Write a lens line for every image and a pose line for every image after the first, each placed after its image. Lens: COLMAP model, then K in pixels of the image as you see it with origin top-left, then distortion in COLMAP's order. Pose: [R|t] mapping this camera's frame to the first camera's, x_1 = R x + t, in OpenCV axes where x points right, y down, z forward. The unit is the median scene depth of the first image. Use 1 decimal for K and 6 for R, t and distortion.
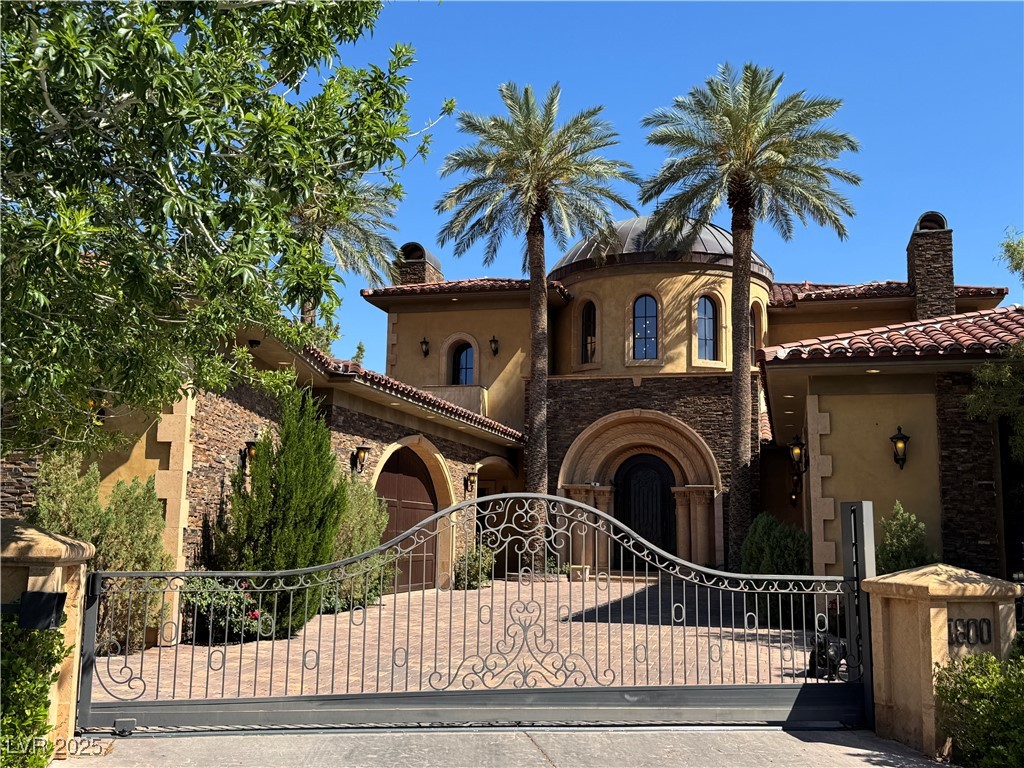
lens RADIAL K [[1045.7, 0, 516.6], [0, 1045.7, 382.2], [0, 0, 1]] dist [0.189148, -0.420378]
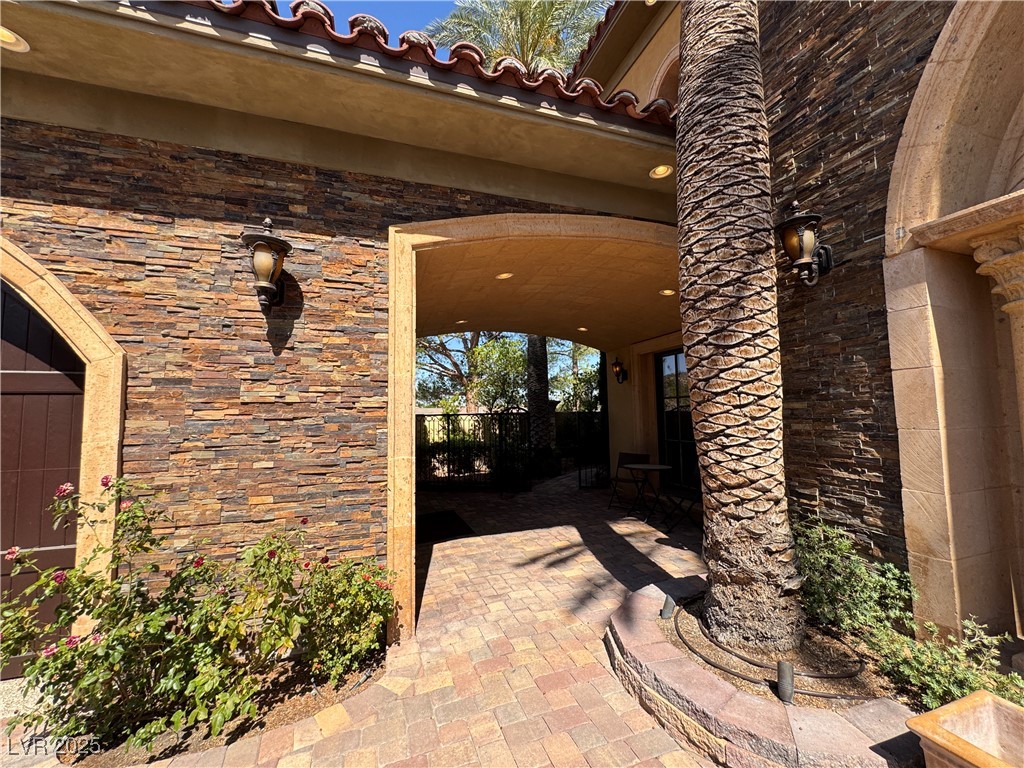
lens RADIAL K [[412.4, 0, 512.0], [0, 412.4, 384.0], [0, 0, 1]] dist [-0.003645, 0.000171]
pose [[0.542080, -0.090126, -0.835480, 0.068522], [0.150436, 0.988578, -0.009035, 0.119906], [0.826752, -0.120789, 0.549446, 0.899107]]
